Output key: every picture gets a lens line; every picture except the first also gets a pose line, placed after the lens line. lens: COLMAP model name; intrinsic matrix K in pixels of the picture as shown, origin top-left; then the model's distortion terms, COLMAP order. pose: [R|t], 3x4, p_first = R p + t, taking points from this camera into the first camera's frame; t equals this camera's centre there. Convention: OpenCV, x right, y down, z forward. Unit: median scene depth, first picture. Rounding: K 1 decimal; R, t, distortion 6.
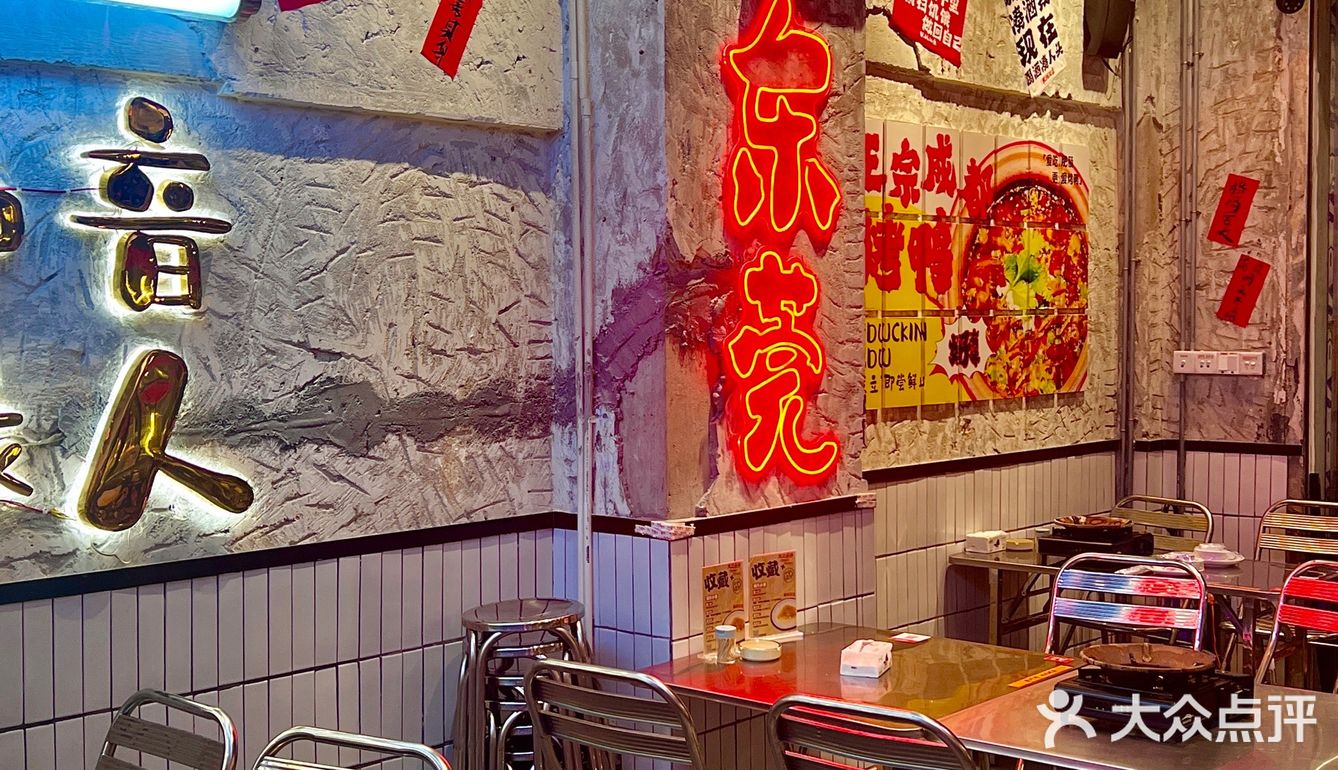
lens RADIAL K [[1570.6, 0, 669.0], [0, 1570.6, 385.0], [0, 0, 1]] dist [0.139687, -0.018667]
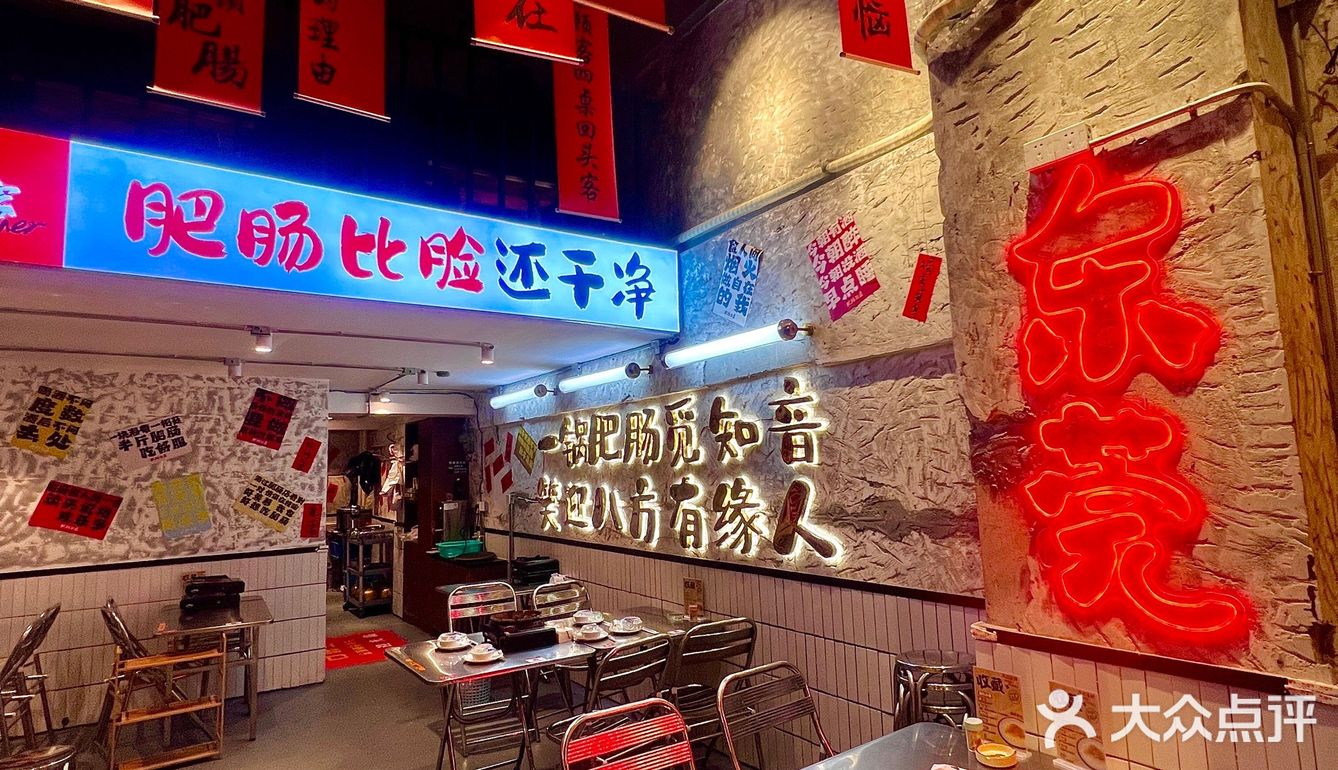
lens RADIAL K [[687.9, 0, 669.0], [0, 687.9, 385.0], [0, 0, 1]] dist [0.001110, 0.000464]
pose [[-0.193706, -0.100937, -0.975853, 0.626064], [-0.003874, 0.994764, -0.102124, -0.050004], [0.981052, -0.016002, -0.193083, 0.868592]]
